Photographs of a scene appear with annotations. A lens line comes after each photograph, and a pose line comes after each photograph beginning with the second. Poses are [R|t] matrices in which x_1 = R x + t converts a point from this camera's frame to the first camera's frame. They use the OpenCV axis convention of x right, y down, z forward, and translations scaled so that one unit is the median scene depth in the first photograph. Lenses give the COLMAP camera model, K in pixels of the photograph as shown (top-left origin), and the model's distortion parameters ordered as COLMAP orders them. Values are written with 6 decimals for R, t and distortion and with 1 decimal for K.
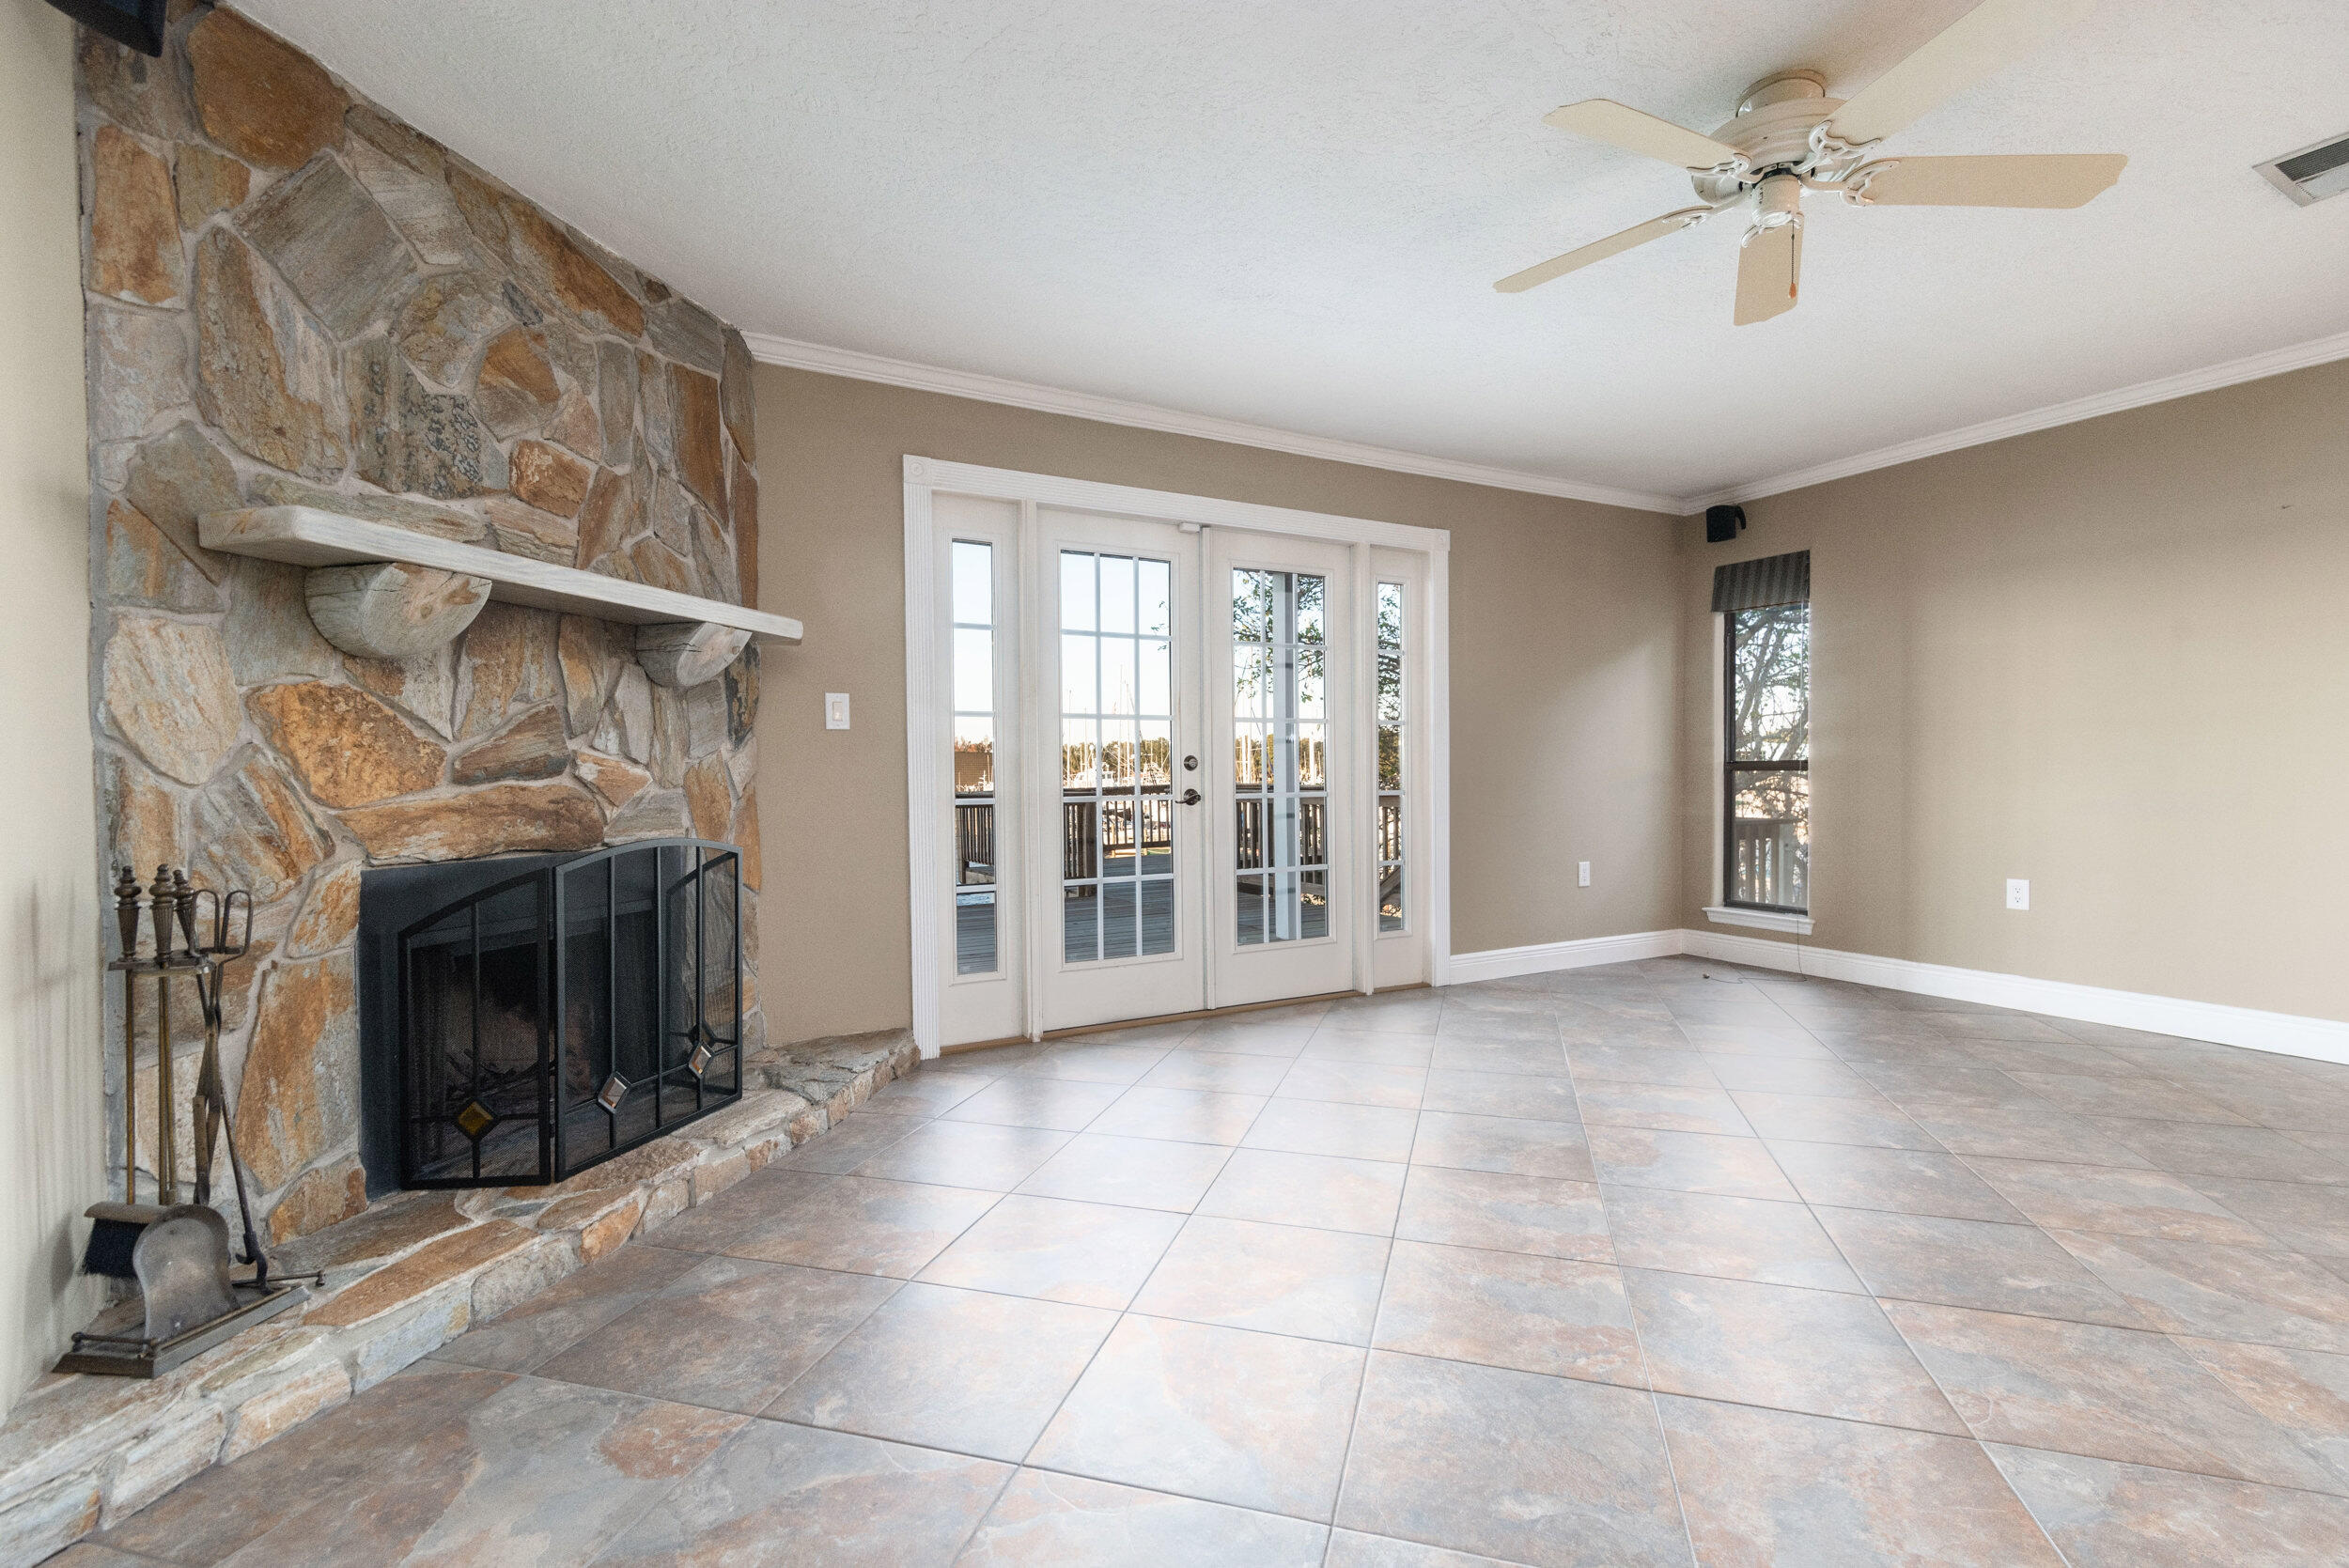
lens RADIAL K [[1064.8, 0, 1195.6], [0, 1064.8, 791.5], [0, 0, 1]] dist [0.015476, -0.002079]
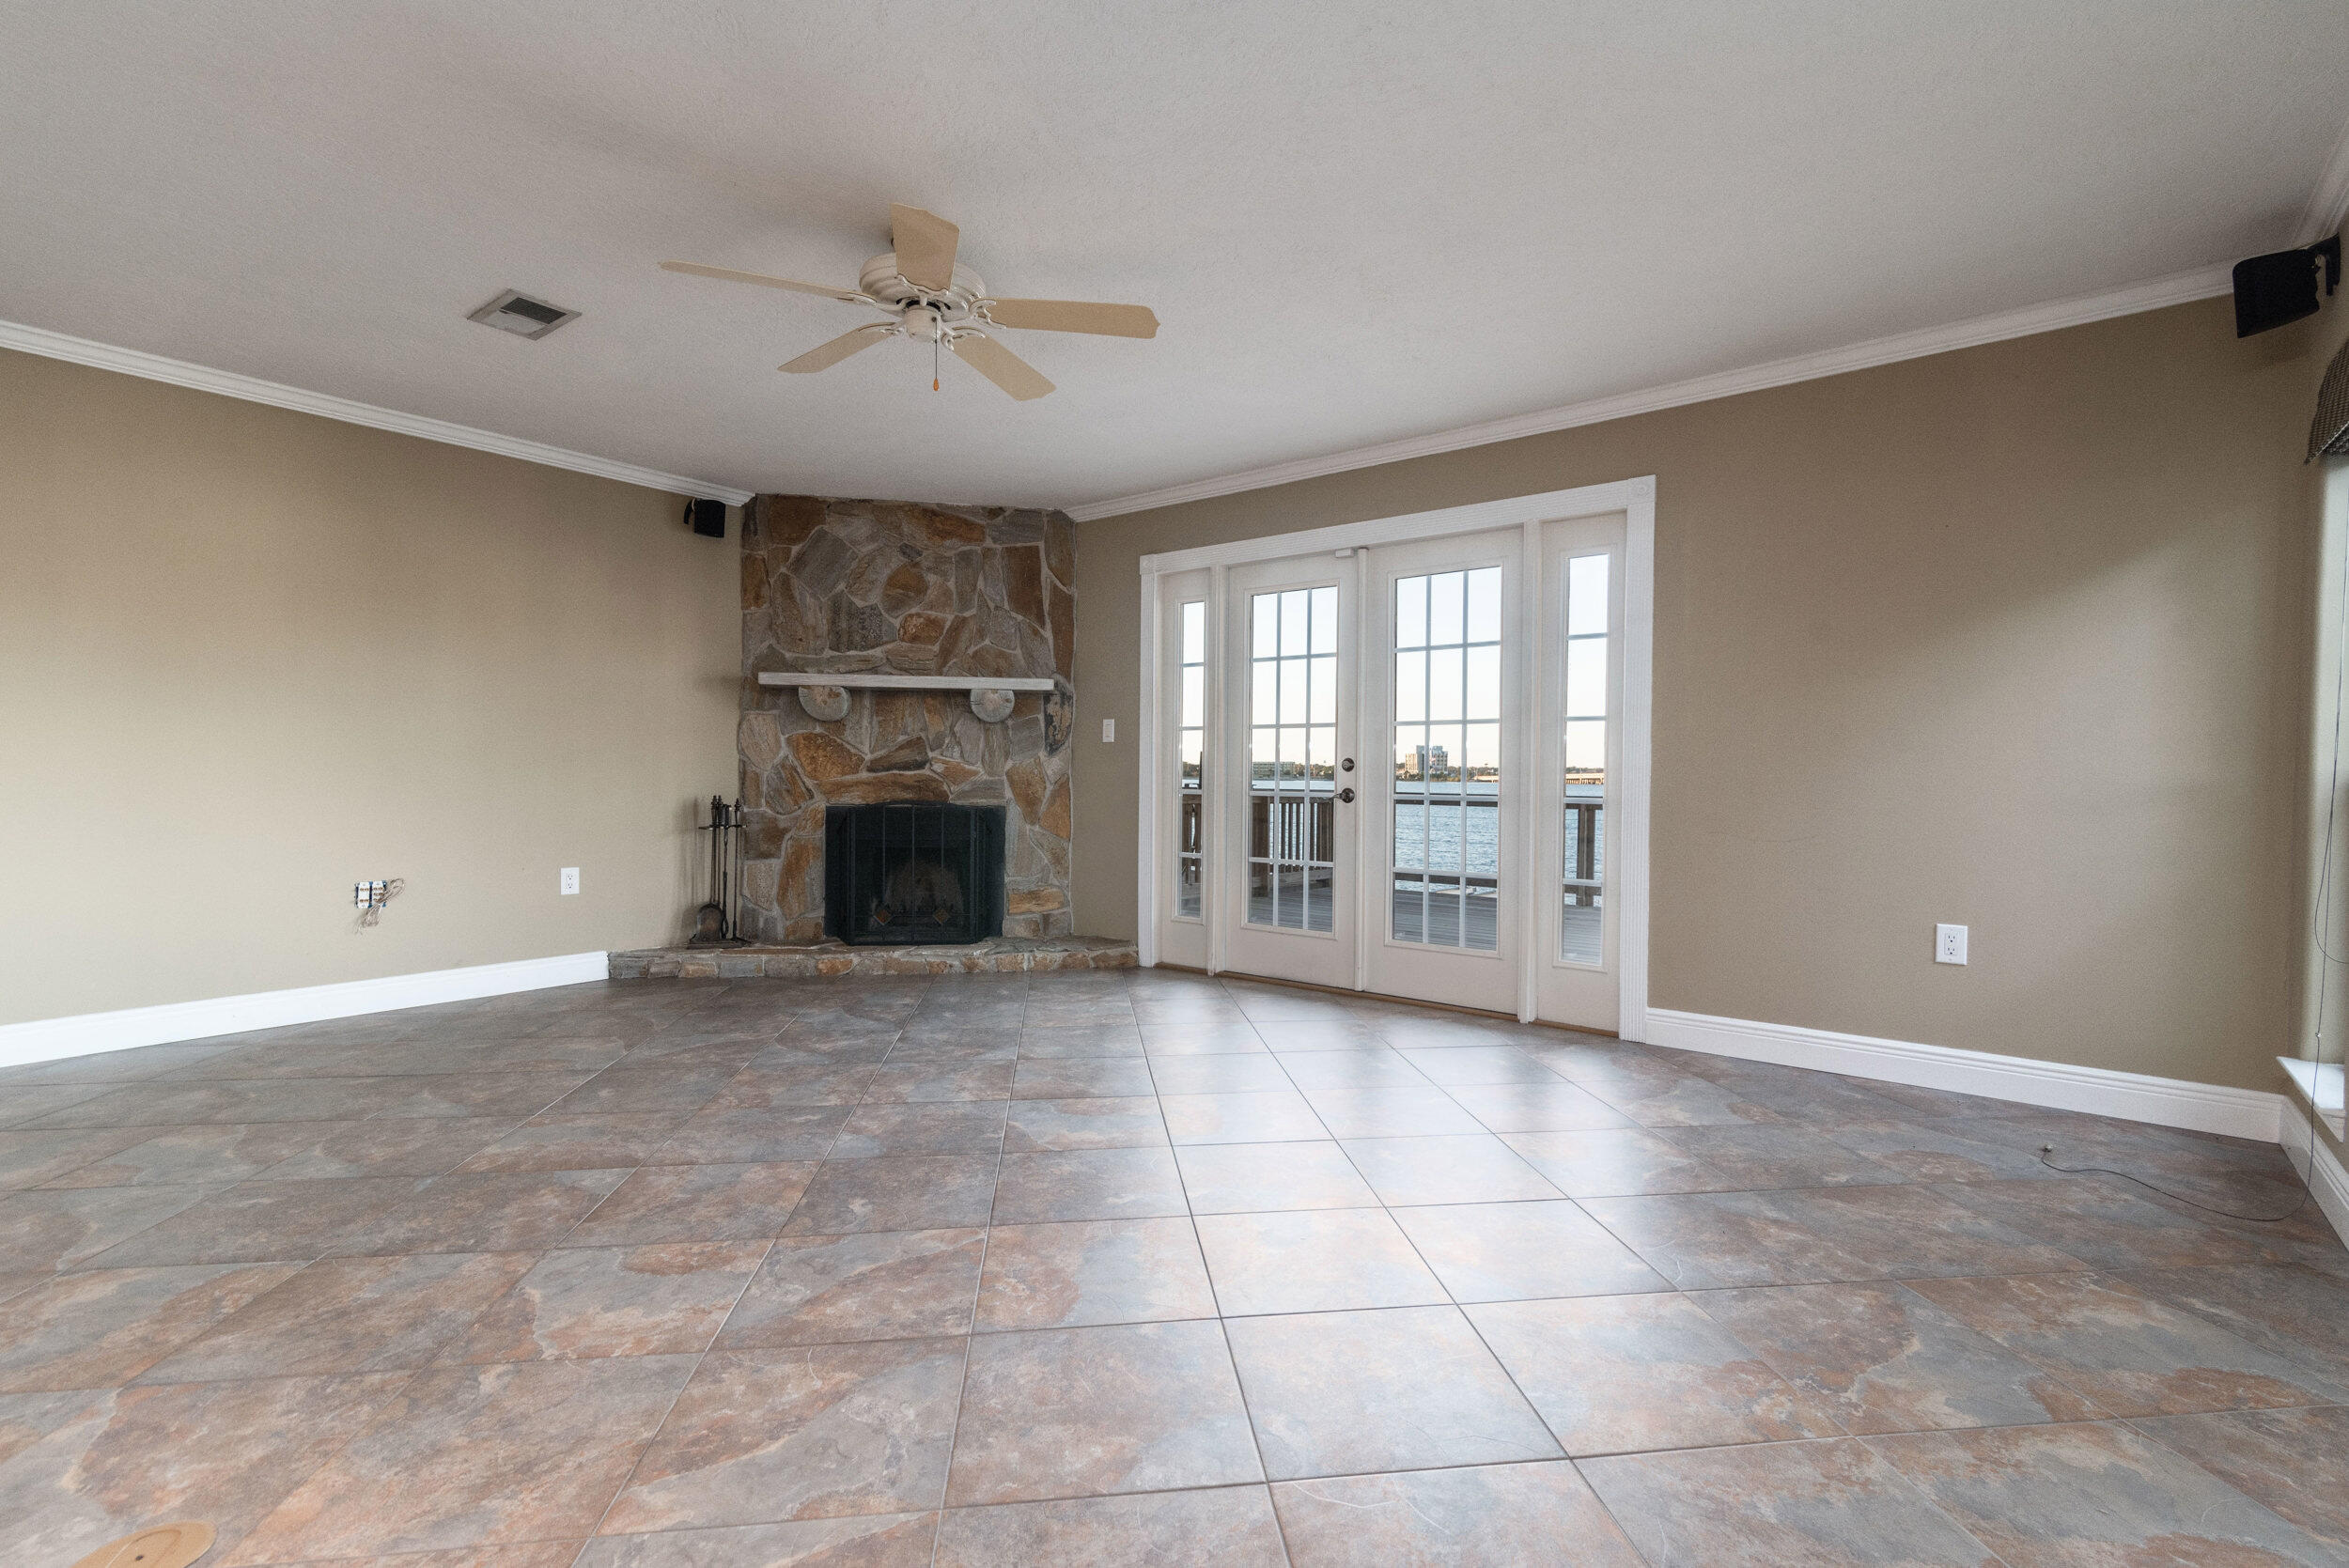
lens RADIAL K [[1064.8, 0, 1192.2], [0, 1064.8, 793.0], [0, 0, 1]] dist [0.015476, -0.002079]
pose [[0.383403, 0.028653, -0.923136, 1.563480], [-0.027178, 0.999436, 0.019733, -0.023913], [0.923181, 0.017523, 0.383966, 0.692846]]
